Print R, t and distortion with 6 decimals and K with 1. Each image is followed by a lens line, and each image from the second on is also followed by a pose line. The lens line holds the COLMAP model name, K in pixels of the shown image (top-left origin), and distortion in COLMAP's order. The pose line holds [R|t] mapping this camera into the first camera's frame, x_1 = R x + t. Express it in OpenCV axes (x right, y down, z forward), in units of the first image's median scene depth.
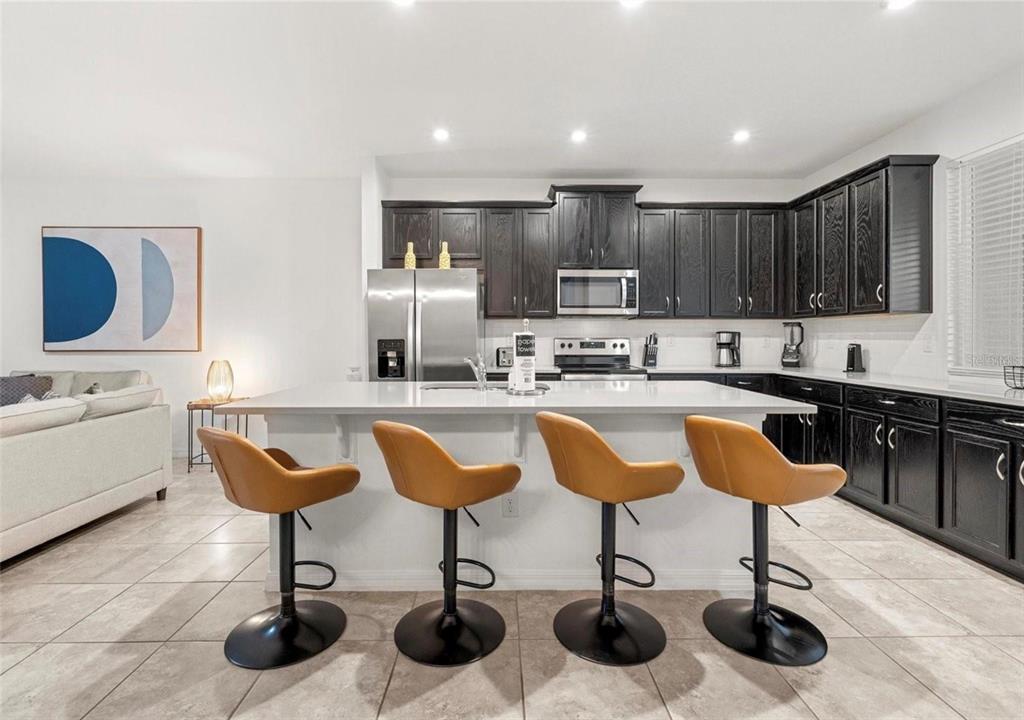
lens RADIAL K [[485.5, 0, 507.7], [0, 485.5, 339.1], [0, 0, 1]] dist [-0.000214, 0.000101]
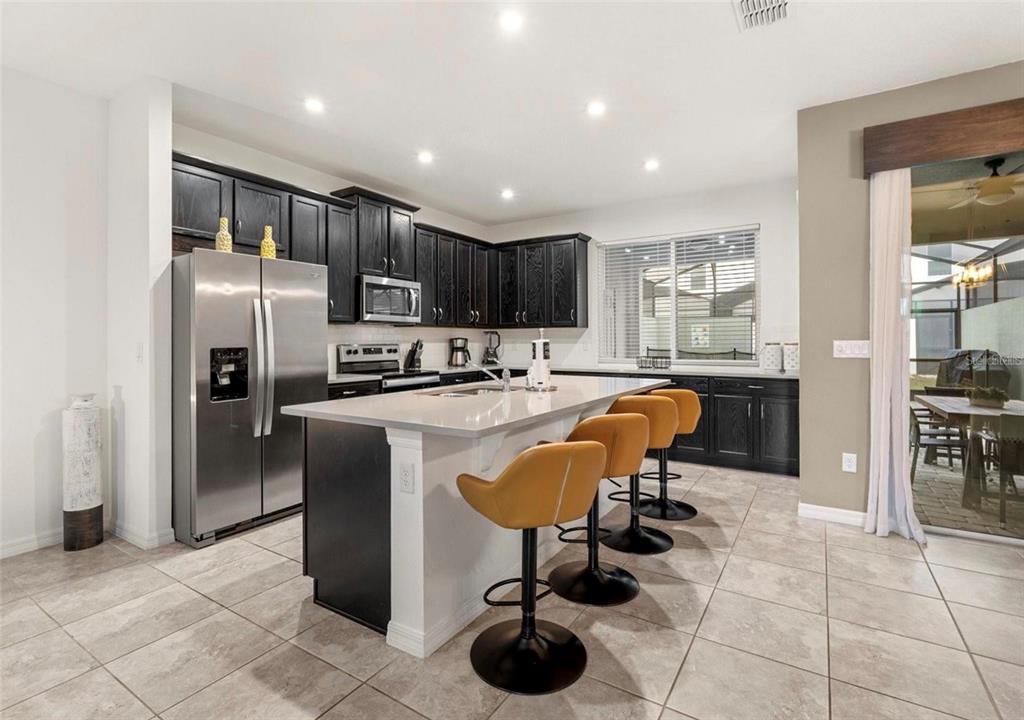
lens RADIAL K [[485.5, 0, 507.7], [0, 485.5, 339.1], [0, 0, 1]] dist [-0.000214, 0.000101]
pose [[0.555659, 0.000199, 0.831410, -0.618629], [0.008074, 0.999952, -0.005635, -0.005536], [-0.831371, 0.009843, 0.555631, 0.241624]]
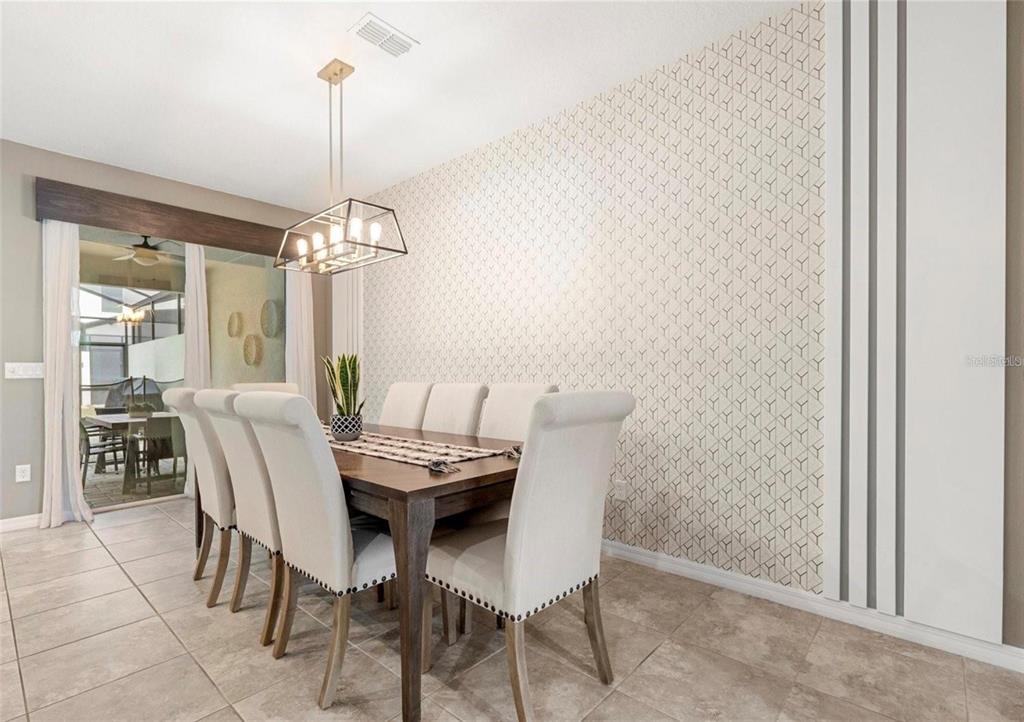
lens RADIAL K [[488.6, 0, 511.4], [0, 488.6, 375.3], [0, 0, 1]] dist [-0.000729, -0.000025]
pose [[-0.730774, -0.000908, 0.682619, -0.925498], [0.009786, 0.999882, 0.011806, 0.020868], [-0.682549, 0.015307, -0.730679, 0.262022]]
